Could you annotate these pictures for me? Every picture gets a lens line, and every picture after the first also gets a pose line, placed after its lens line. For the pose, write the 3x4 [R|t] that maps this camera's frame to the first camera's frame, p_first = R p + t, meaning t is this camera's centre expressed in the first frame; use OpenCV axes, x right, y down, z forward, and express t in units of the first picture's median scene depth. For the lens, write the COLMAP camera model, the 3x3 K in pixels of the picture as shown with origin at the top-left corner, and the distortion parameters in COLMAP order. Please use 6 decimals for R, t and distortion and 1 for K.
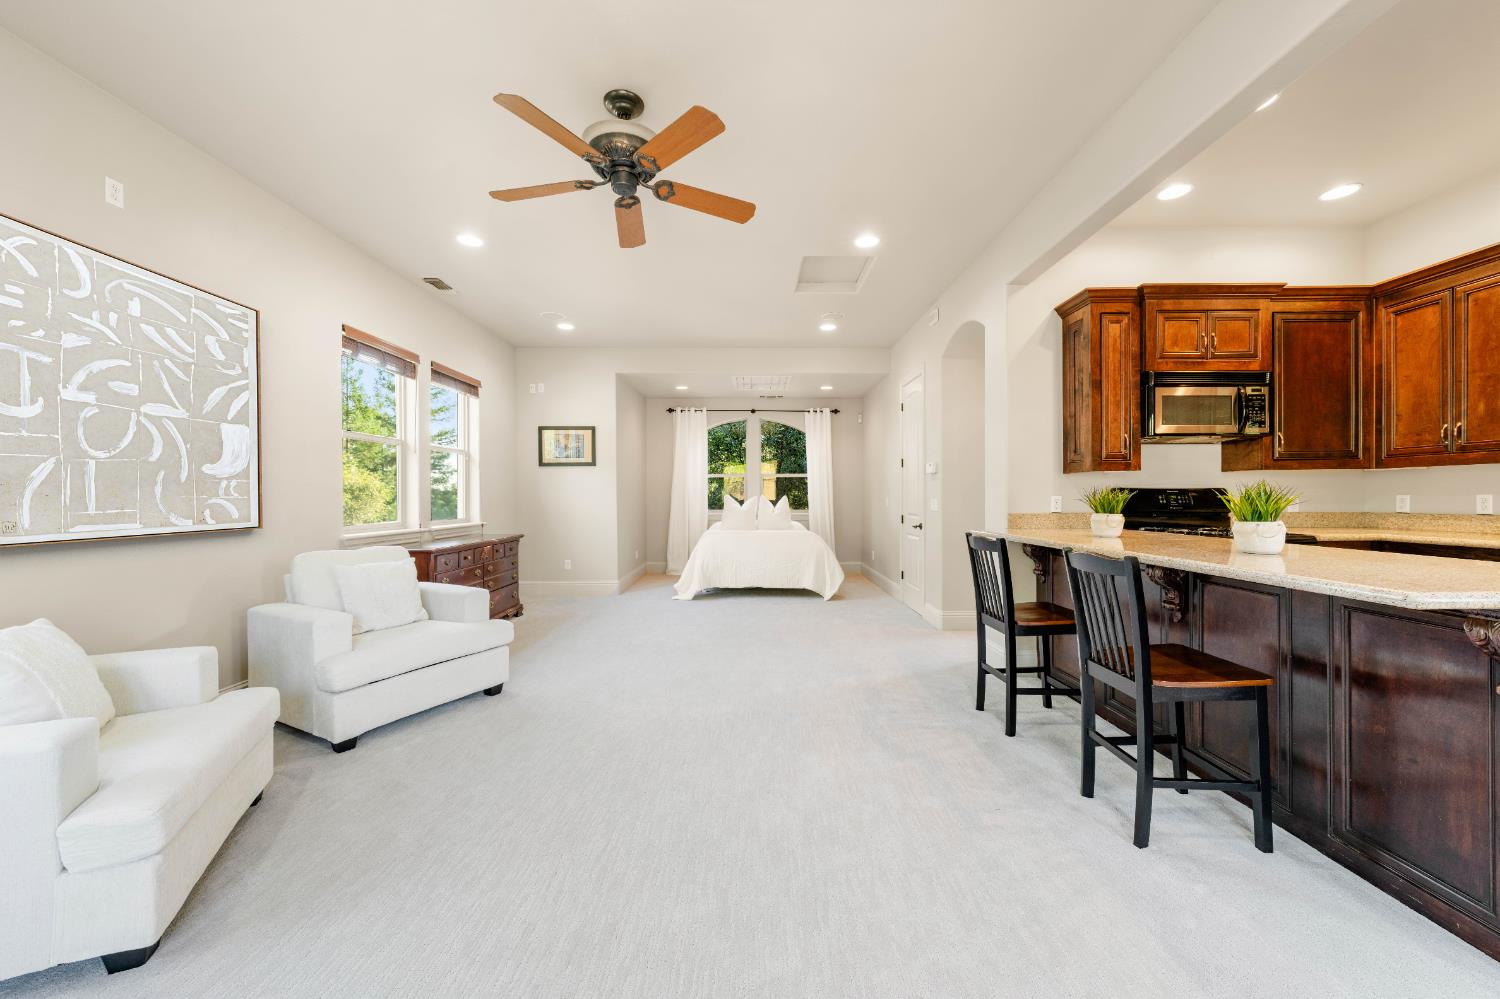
lens RADIAL K [[563.0, 0, 742.2], [0, 563.0, 499.3], [0, 0, 1]] dist [0.001495, 0.000214]
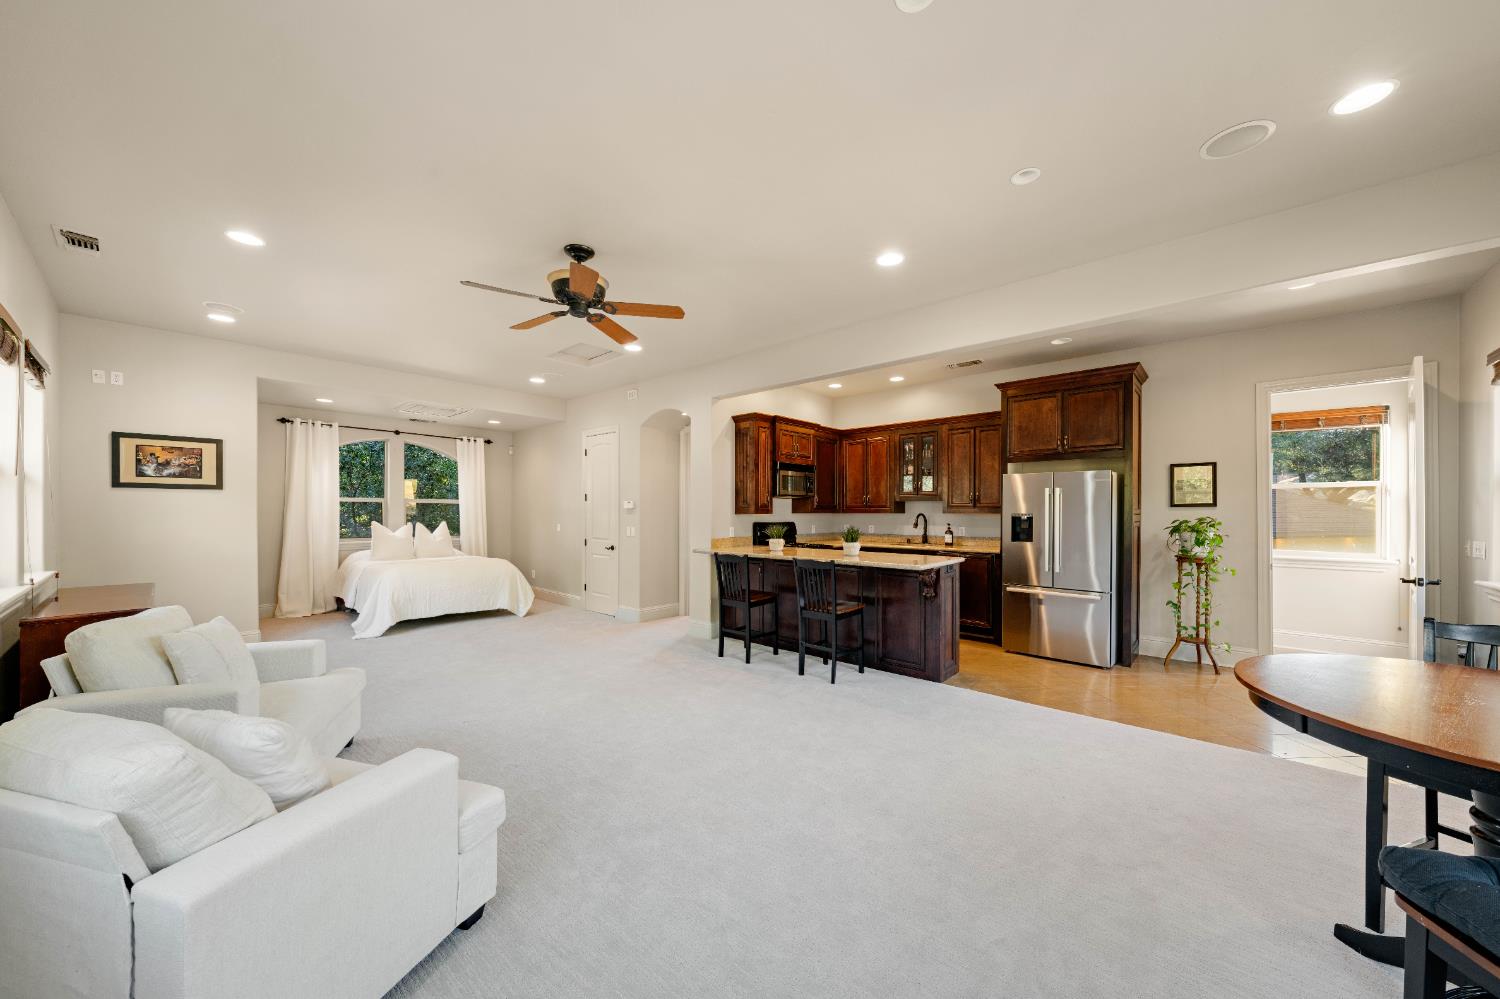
lens RADIAL K [[563.0, 0, 746.3], [0, 563.0, 513.7], [0, 0, 1]] dist [0.001495, 0.000214]
pose [[0.660148, 0.000233, 0.751136, -0.749603], [-0.001237, 0.999999, 0.000777, -0.053618], [-0.751135, -0.001442, 0.660147, -0.158074]]
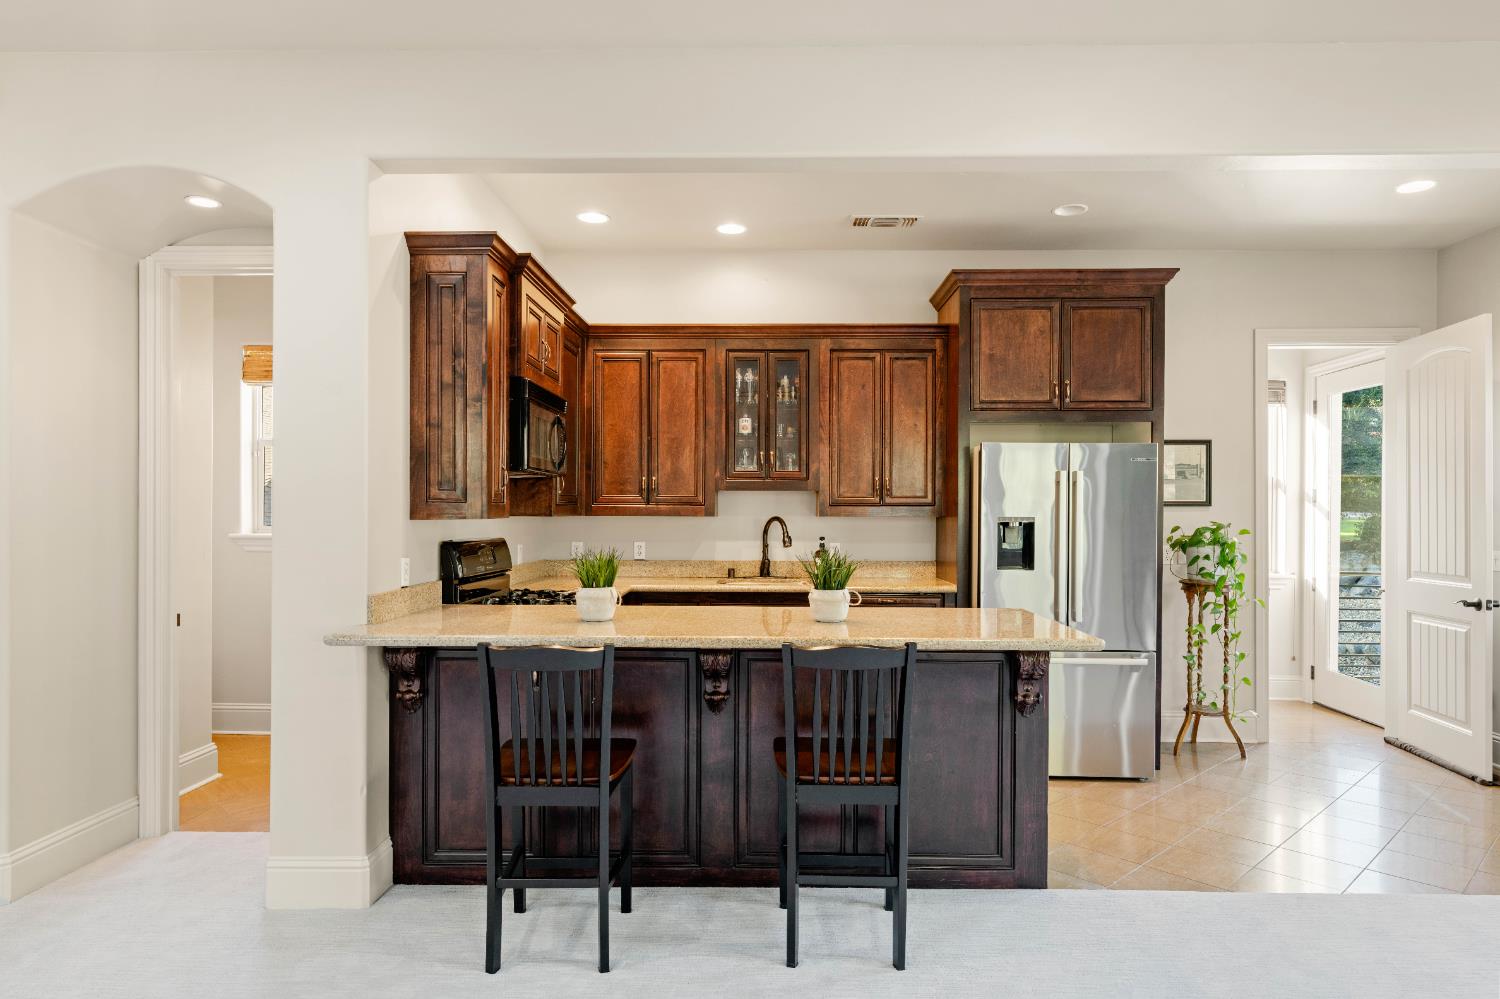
lens RADIAL K [[915.5, 0, 767.4], [0, 915.5, 519.9], [0, 0, 1]] dist [0.001207, 0.003637]
pose [[-0.010915, -0.005250, 0.999927, -0.425402], [-0.001499, 0.999985, 0.005234, -0.056117], [-0.999939, -0.001441, -0.010923, 0.703258]]
